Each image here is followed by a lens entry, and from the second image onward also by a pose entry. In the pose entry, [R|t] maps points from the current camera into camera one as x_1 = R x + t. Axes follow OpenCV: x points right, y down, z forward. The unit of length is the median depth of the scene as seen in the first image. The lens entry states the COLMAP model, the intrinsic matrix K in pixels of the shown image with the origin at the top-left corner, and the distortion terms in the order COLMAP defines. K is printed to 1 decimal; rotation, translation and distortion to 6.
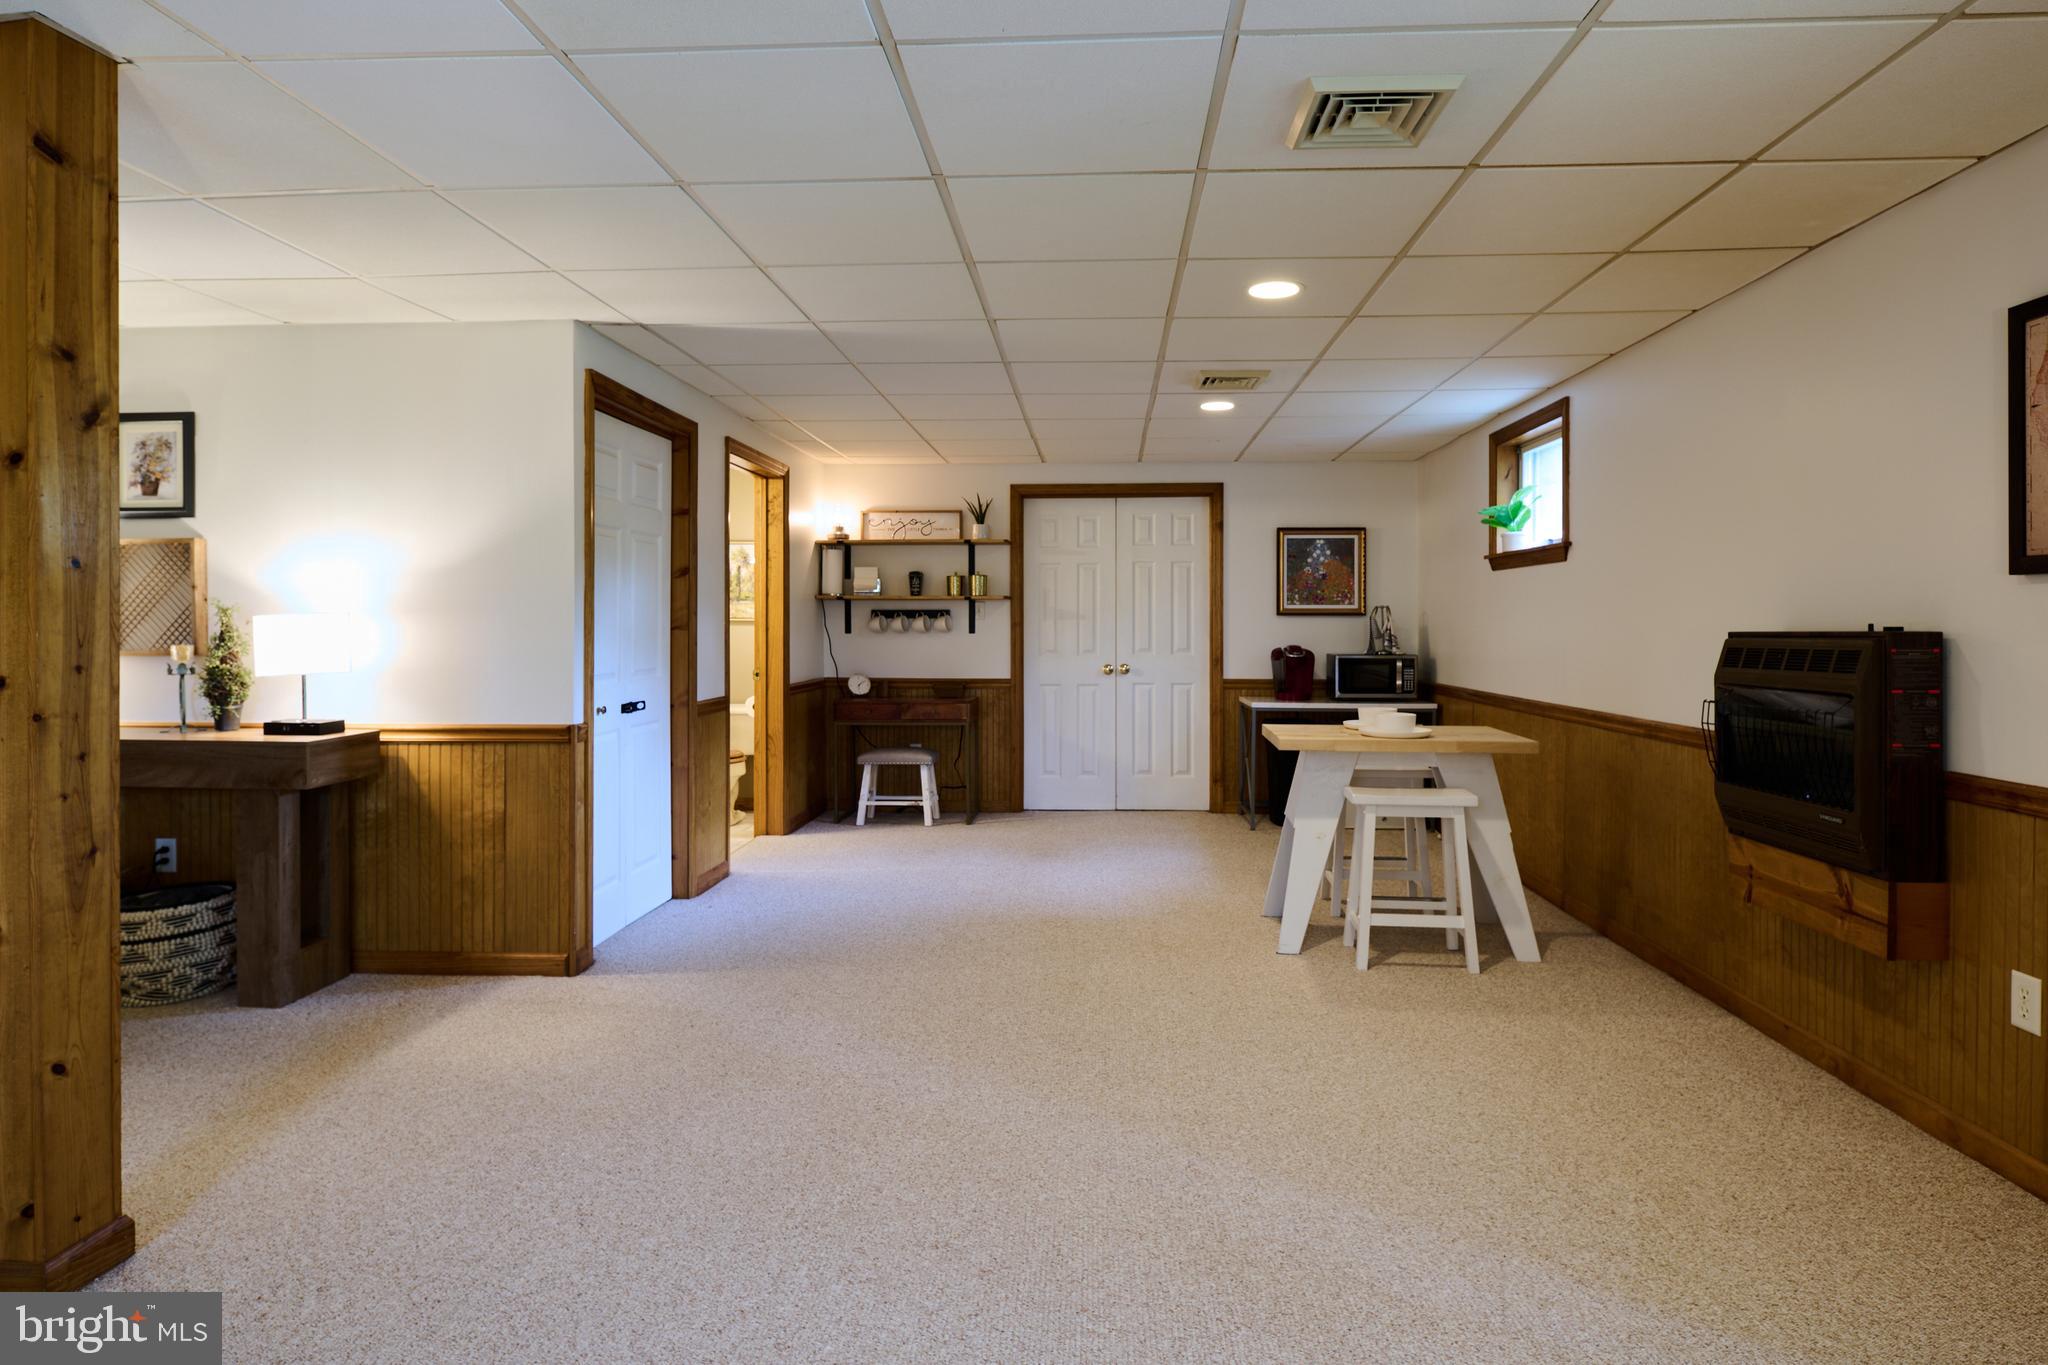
lens RADIAL K [[1164.4, 0, 1025.4], [0, 1164.4, 624.9], [0, 0, 1]] dist [-0.003419, -0.002057]
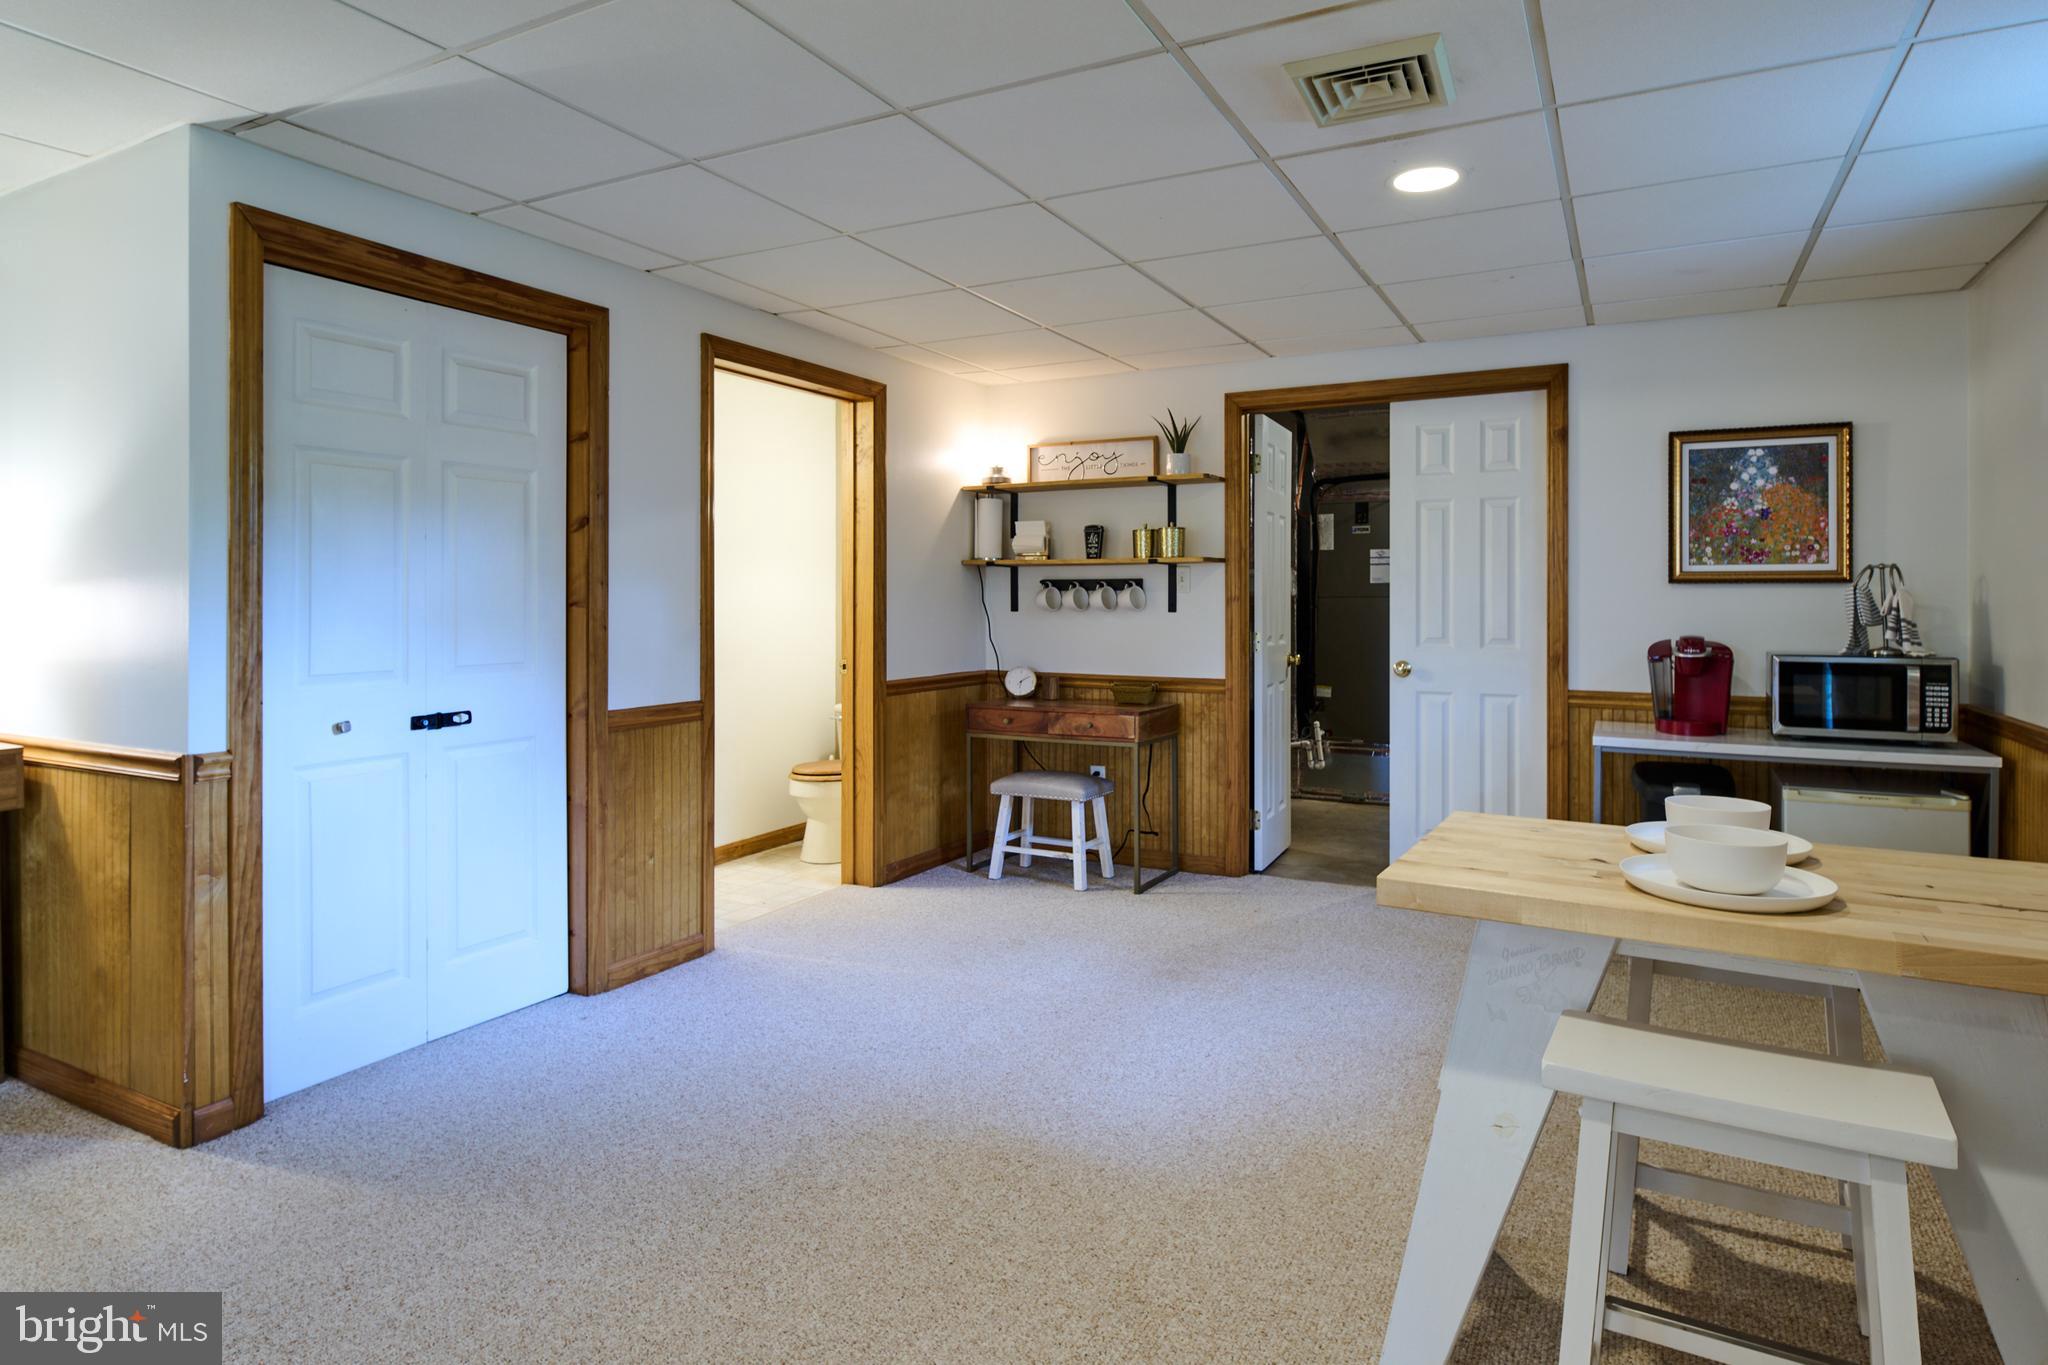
lens RADIAL K [[1149.2, 0, 1021.8], [0, 1149.2, 598.4], [0, 0, 1]] dist [-0.004189, -0.001632]
pose [[0.907603, -0.000436, -0.419829, 0.163454], [-0.000220, 0.999999, -0.001514, 0.000222], [0.419829, 0.001466, 0.907602, 0.346405]]
